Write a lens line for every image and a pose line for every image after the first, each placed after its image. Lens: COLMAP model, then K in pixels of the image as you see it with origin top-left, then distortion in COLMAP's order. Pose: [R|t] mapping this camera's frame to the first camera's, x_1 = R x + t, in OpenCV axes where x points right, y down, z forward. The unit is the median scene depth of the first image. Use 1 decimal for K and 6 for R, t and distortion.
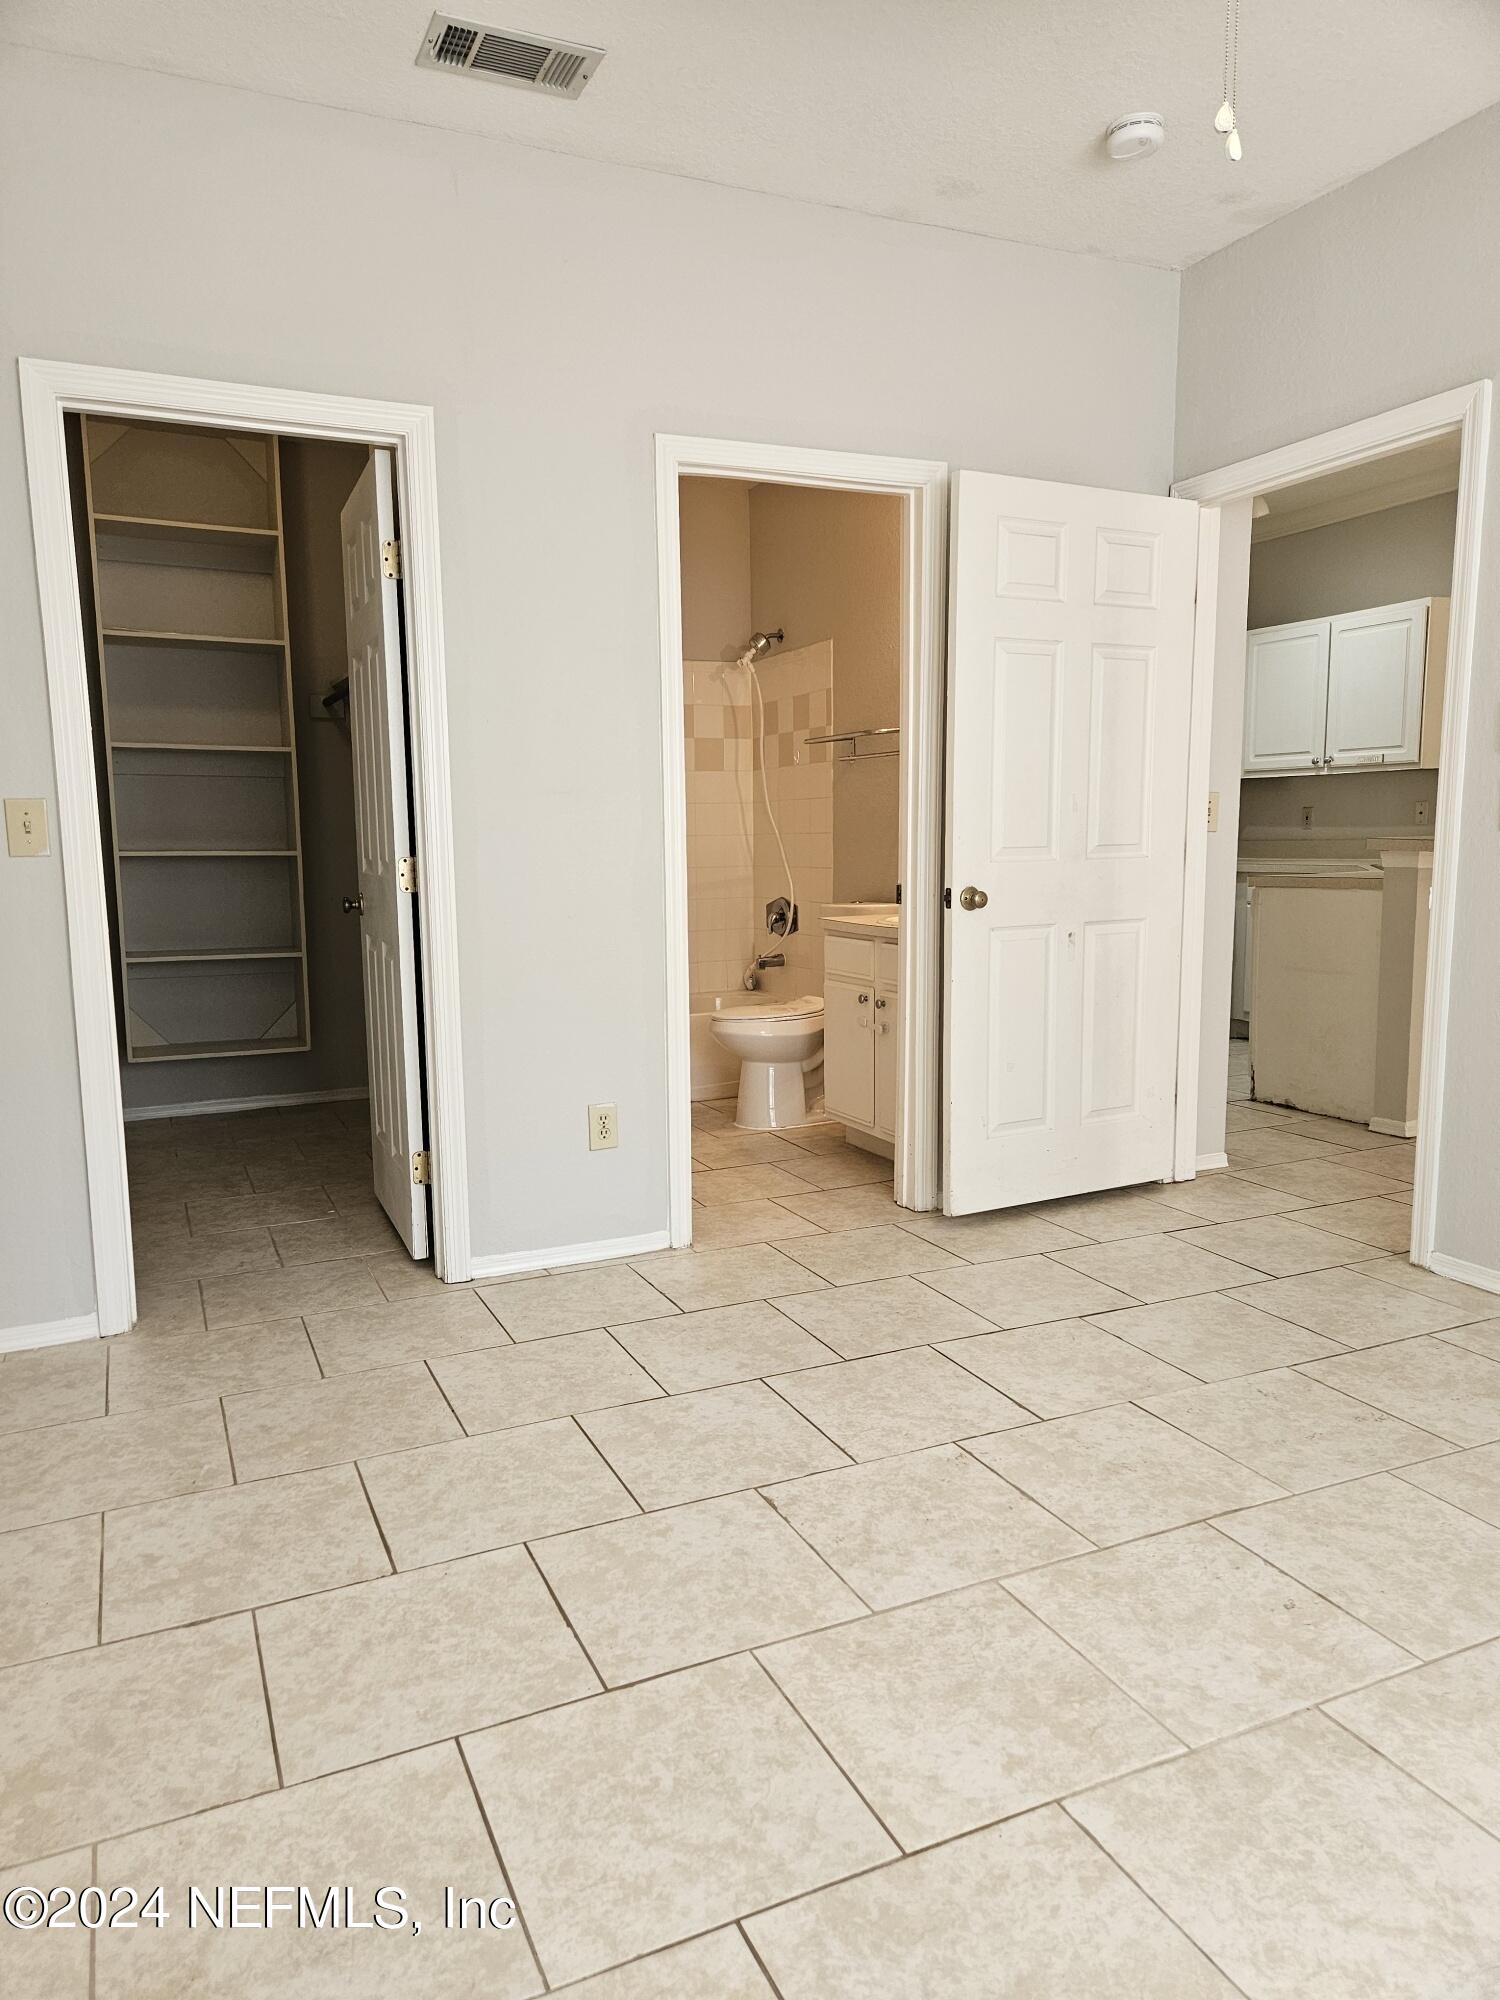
lens RADIAL K [[1343.4, 0, 741.3], [0, 1343.4, 1001.0], [0, 0, 1]] dist [0.029440, -0.002761]
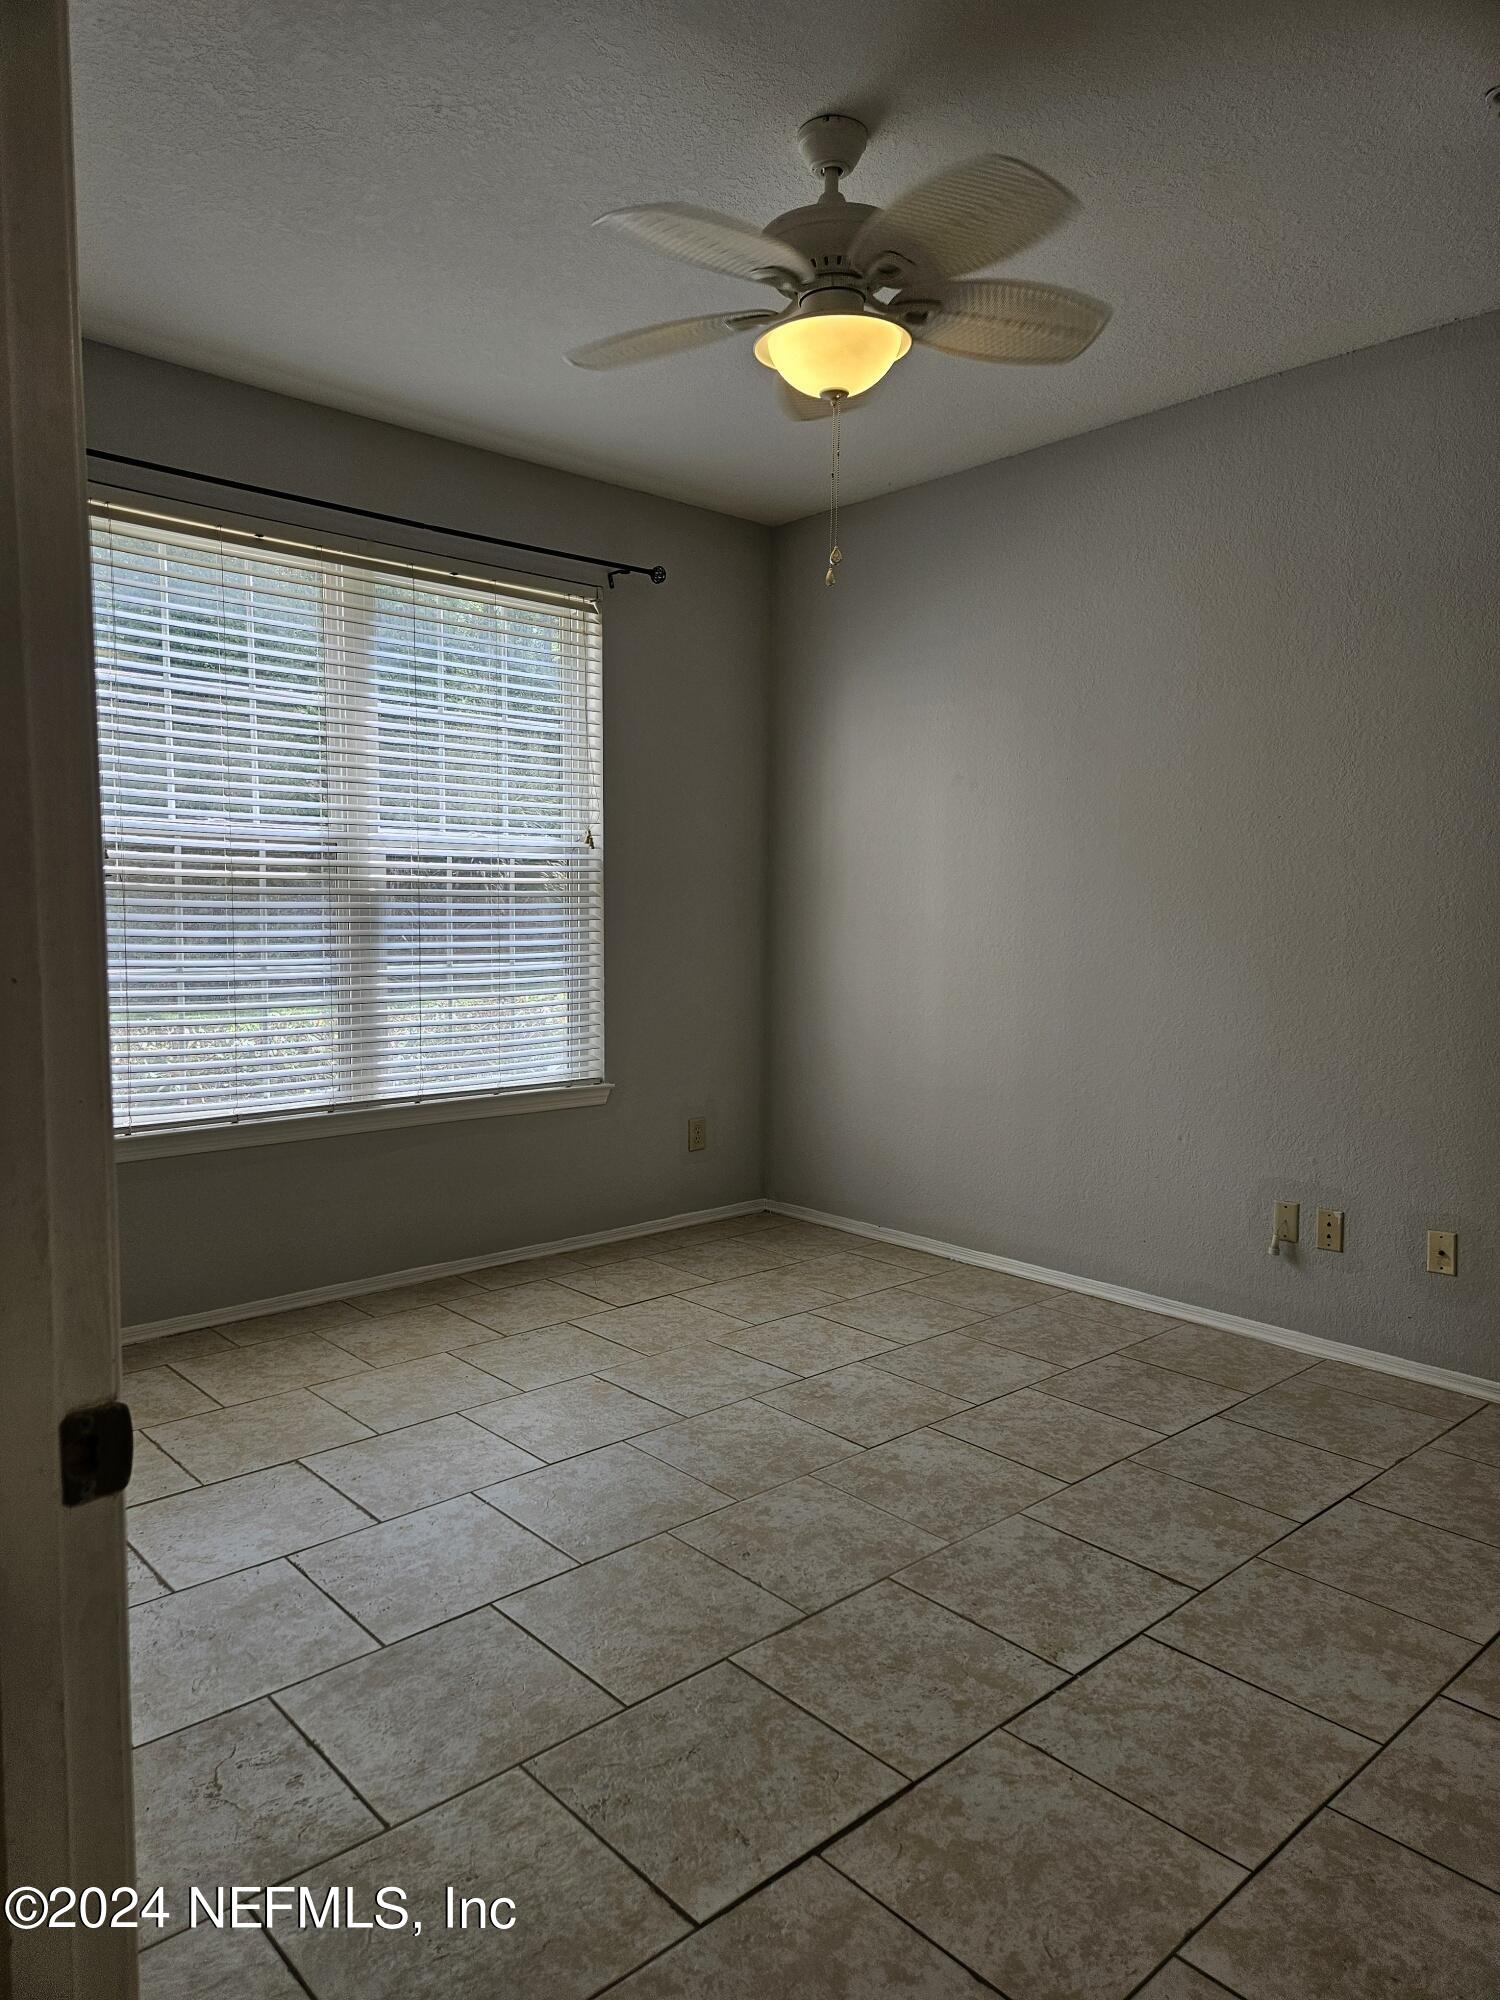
lens RADIAL K [[1343.4, 0, 739.9], [0, 1343.4, 1011.0], [0, 0, 1]] dist [0.029440, -0.002761]
pose [[-0.952538, 0.034534, -0.302456, 0.491615], [-0.032427, 0.976382, 0.213606, -0.227447], [0.302689, 0.213275, -0.928920, 1.314134]]
